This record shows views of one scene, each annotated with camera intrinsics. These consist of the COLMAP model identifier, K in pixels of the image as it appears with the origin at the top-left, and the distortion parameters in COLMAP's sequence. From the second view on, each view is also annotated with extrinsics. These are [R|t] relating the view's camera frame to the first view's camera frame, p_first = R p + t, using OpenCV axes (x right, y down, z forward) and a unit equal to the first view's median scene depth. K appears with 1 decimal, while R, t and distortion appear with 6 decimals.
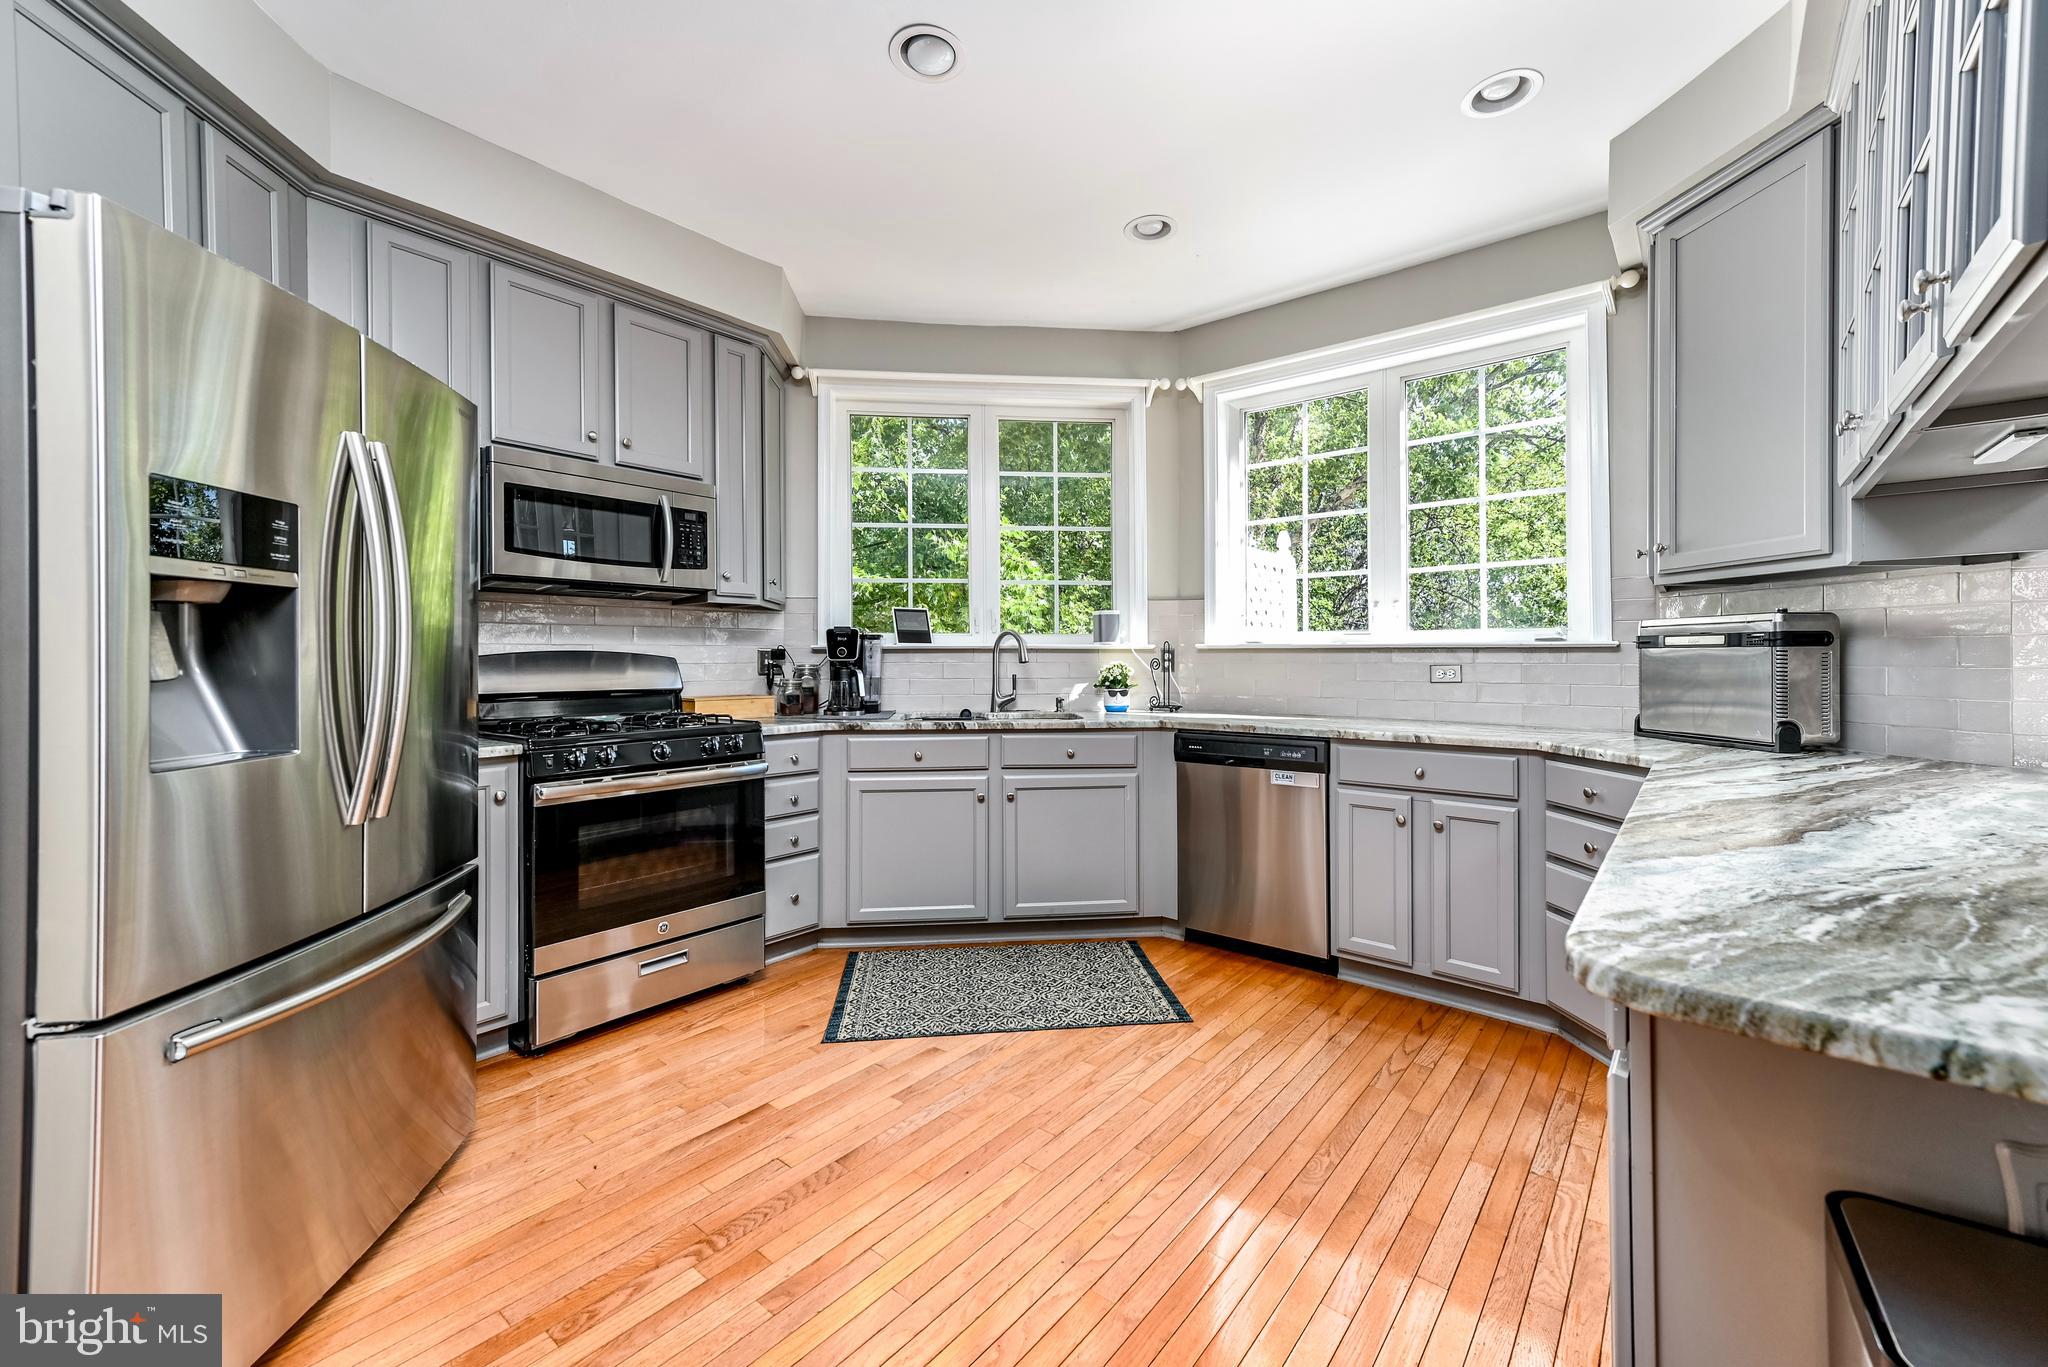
lens RADIAL K [[821.4, 0, 1021.5], [0, 821.4, 648.0], [0, 0, 1]] dist [0.001800, 0.000025]
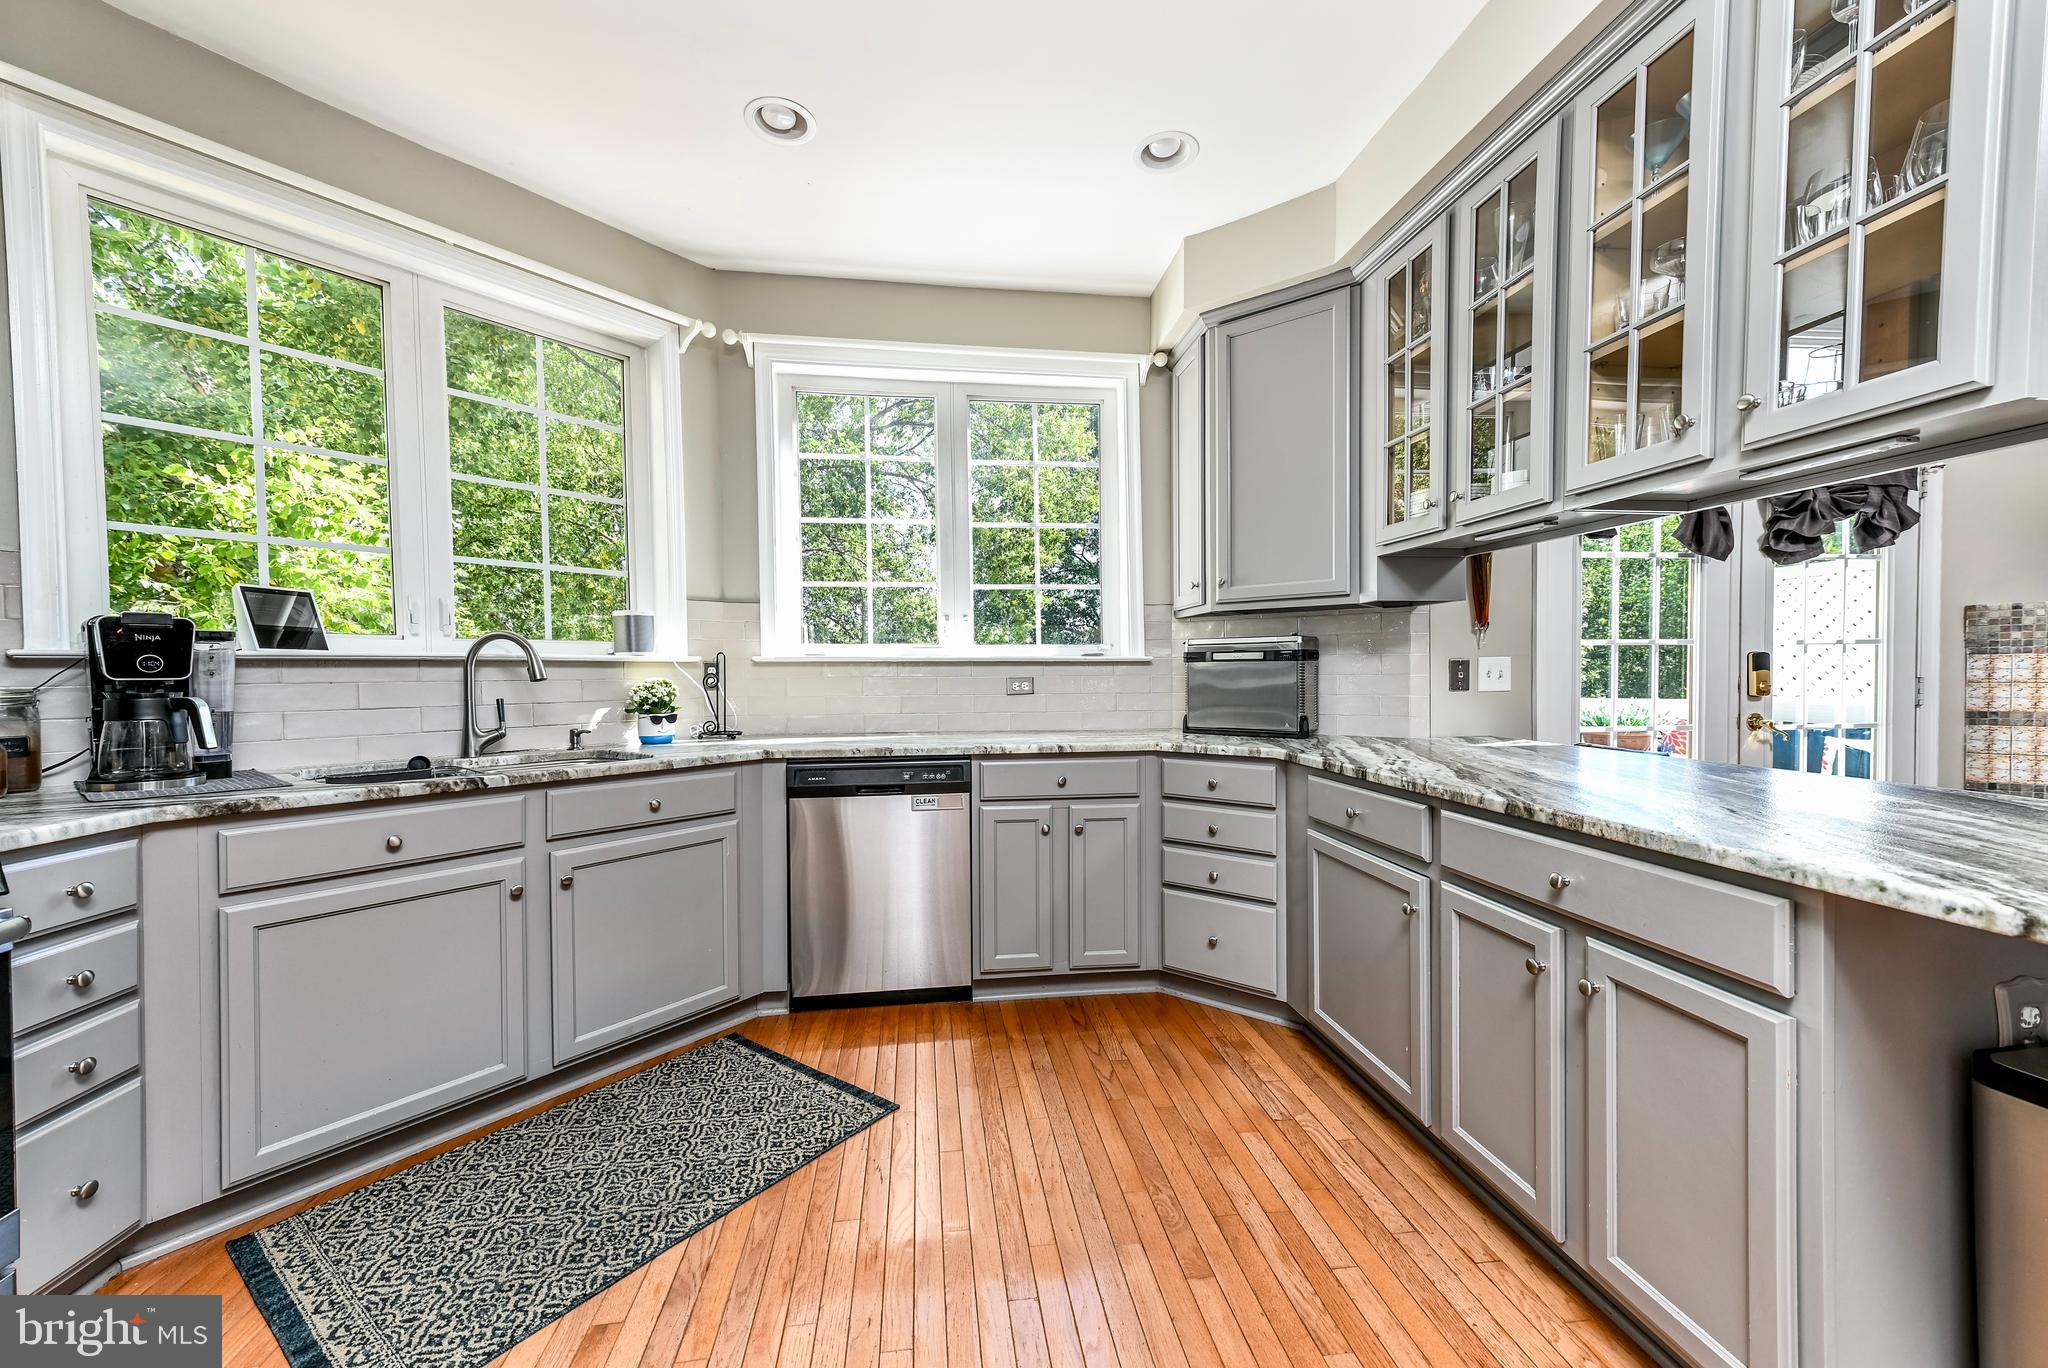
lens RADIAL K [[814.9, 0, 1021.2], [0, 814.9, 675.1], [0, 0, 1]] dist [0.015232, -0.000111]
pose [[0.675089, -0.007926, 0.737693, -0.254185], [-0.003587, 0.999895, 0.014027, 0.002705], [-0.737727, -0.012116, 0.674990, 0.280280]]
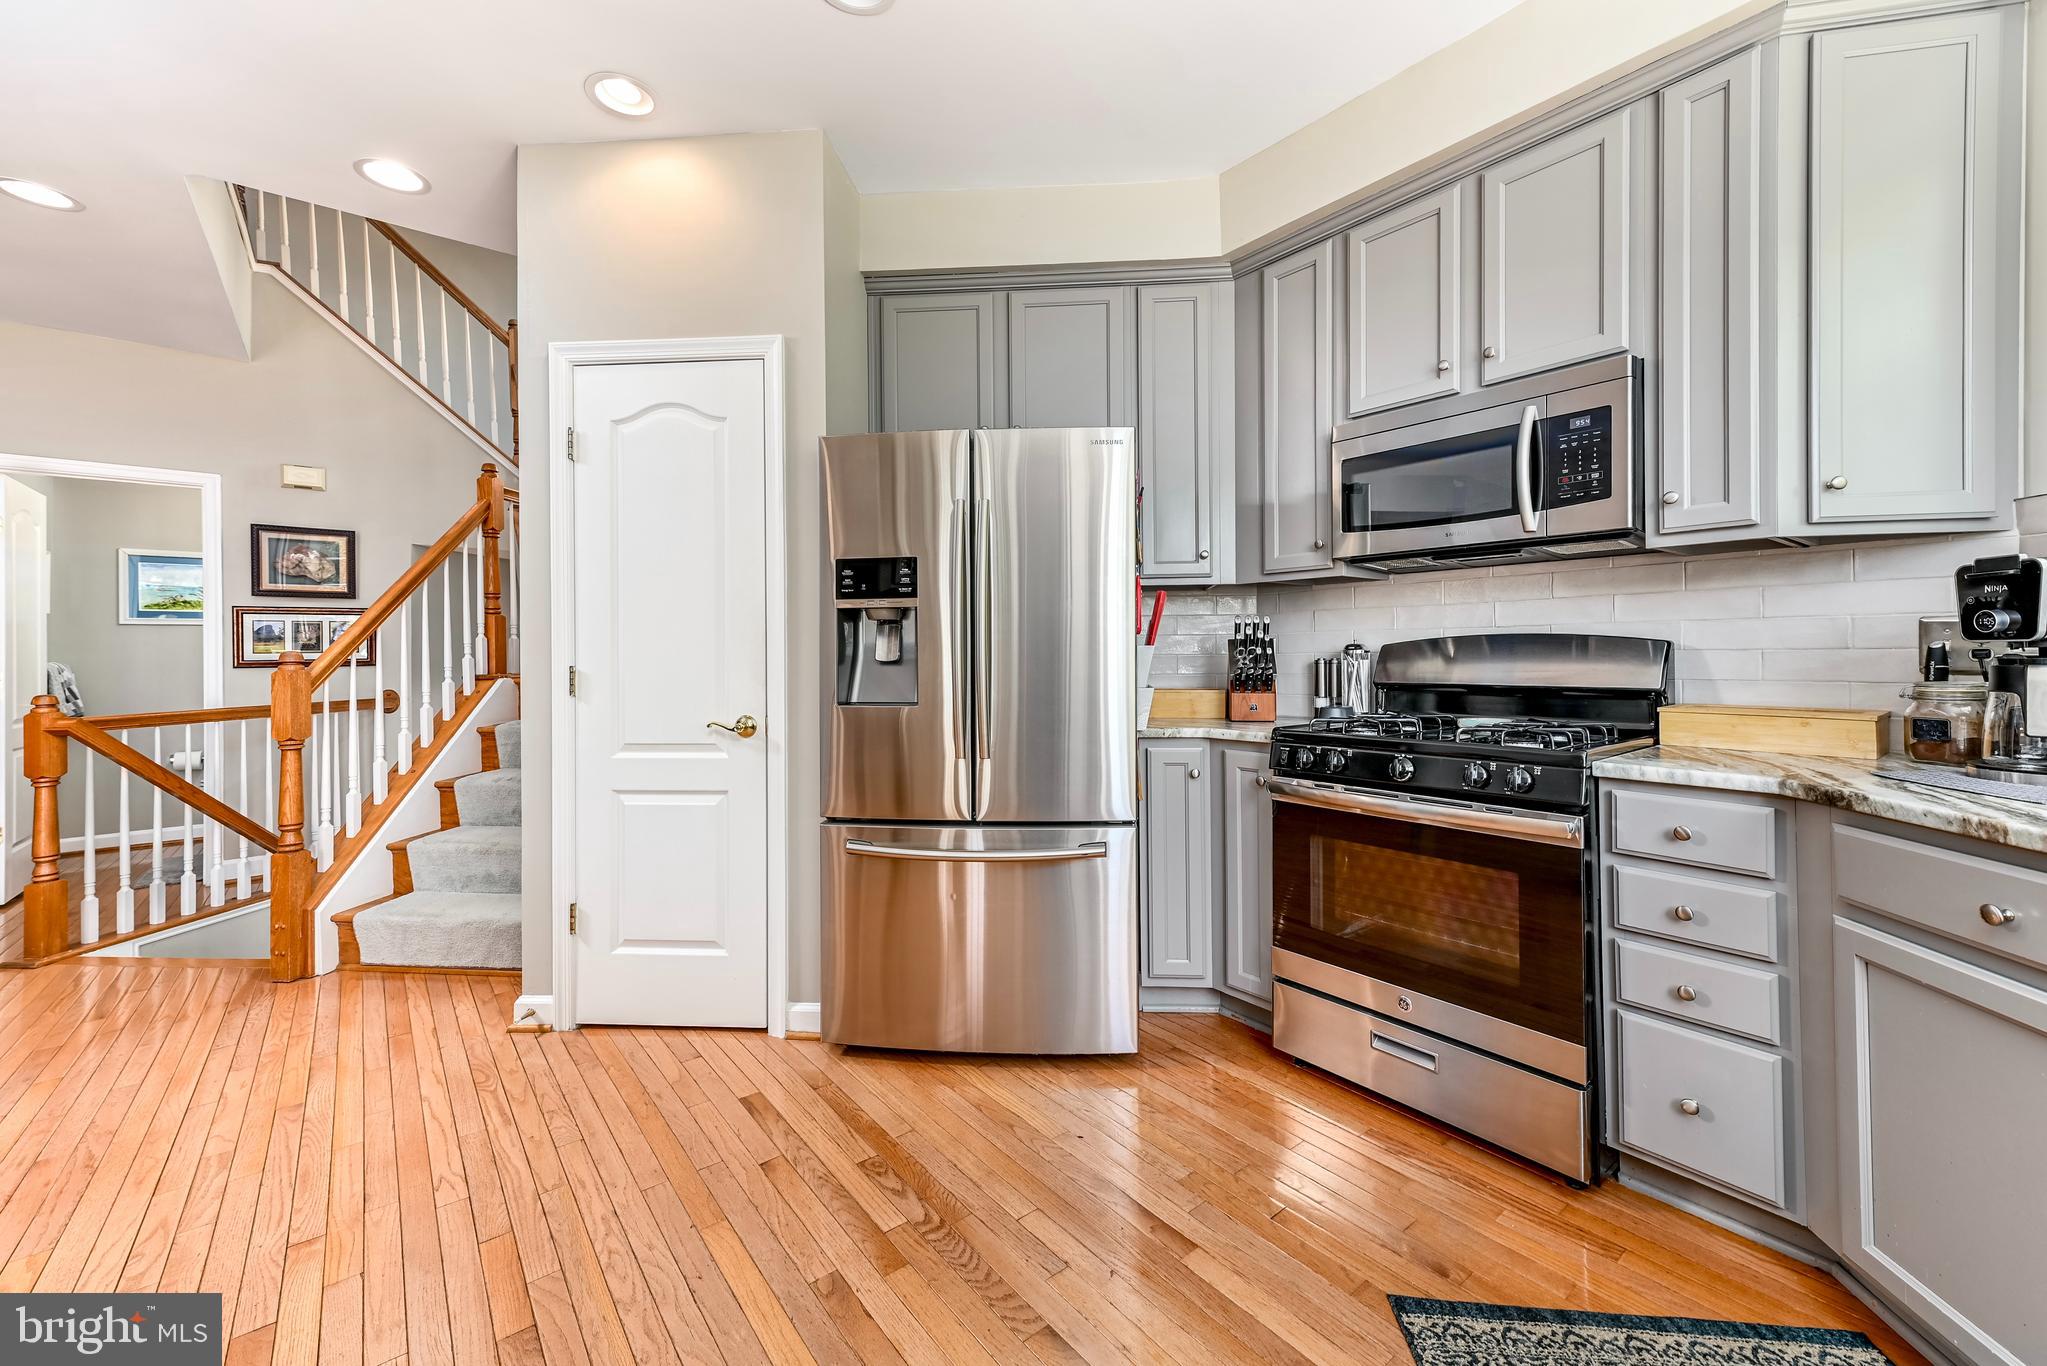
lens RADIAL K [[805.7, 0, 1027.1], [0, 805.7, 654.4], [0, 0, 1]] dist [0.015490, 0.000001]
pose [[-0.193989, 0.003456, -0.980998, 0.290410], [0.020875, 0.999782, -0.000606, 0.012183], [0.980782, -0.020596, -0.194018, 0.667480]]
